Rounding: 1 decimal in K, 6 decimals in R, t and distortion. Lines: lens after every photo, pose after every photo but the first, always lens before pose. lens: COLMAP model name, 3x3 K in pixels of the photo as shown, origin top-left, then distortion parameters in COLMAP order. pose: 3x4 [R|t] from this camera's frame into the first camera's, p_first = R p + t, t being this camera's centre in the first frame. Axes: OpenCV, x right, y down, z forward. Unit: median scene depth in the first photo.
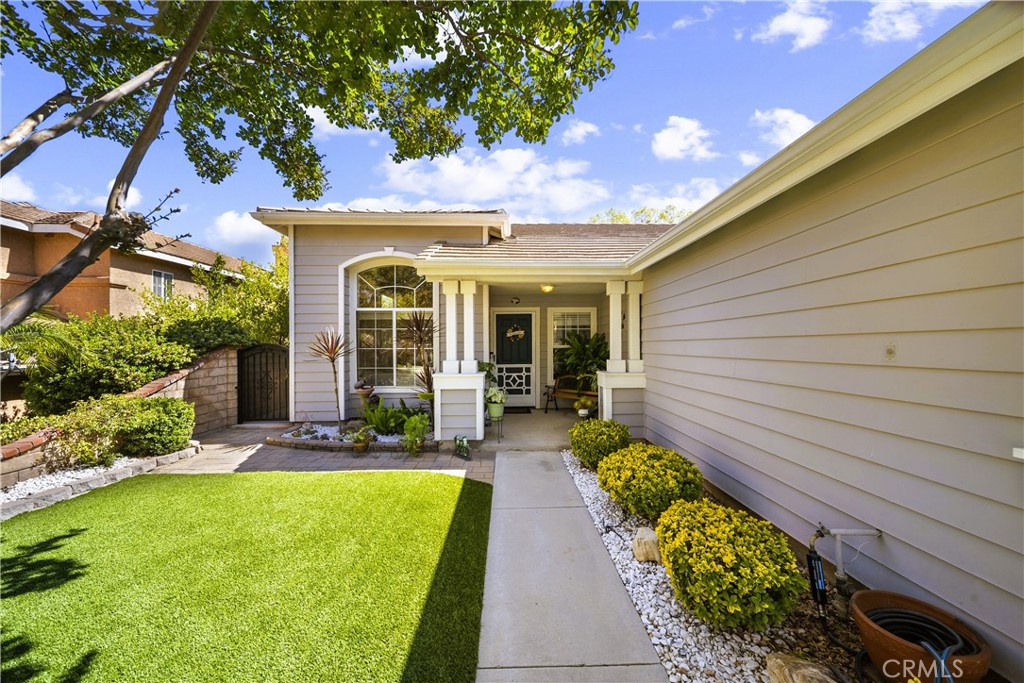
lens RADIAL K [[363.3, 0, 509.4], [0, 363.3, 341.0], [0, 0, 1]] dist [-0.001303, -0.000598]
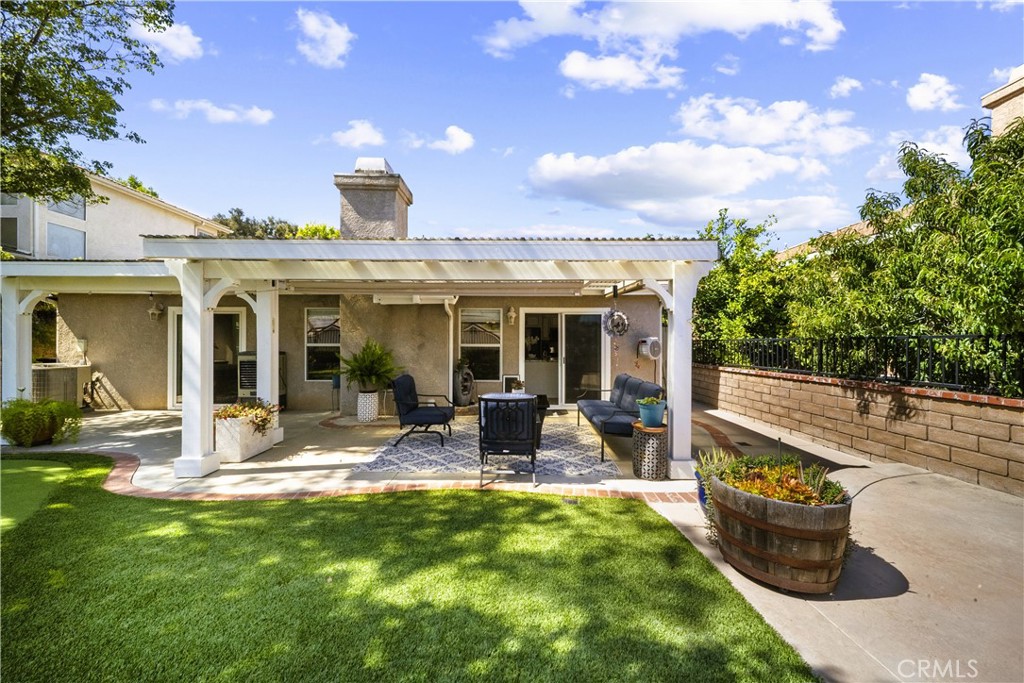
lens RADIAL K [[363.3, 0, 519.2], [0, 363.3, 342.5], [0, 0, 1]] dist [-0.001303, -0.000598]
pose [[0.999993, 0.001312, -0.003414, -0.862543], [-0.001306, 0.999998, 0.001702, 0.256067], [0.003417, -0.001697, 0.999993, -0.183411]]
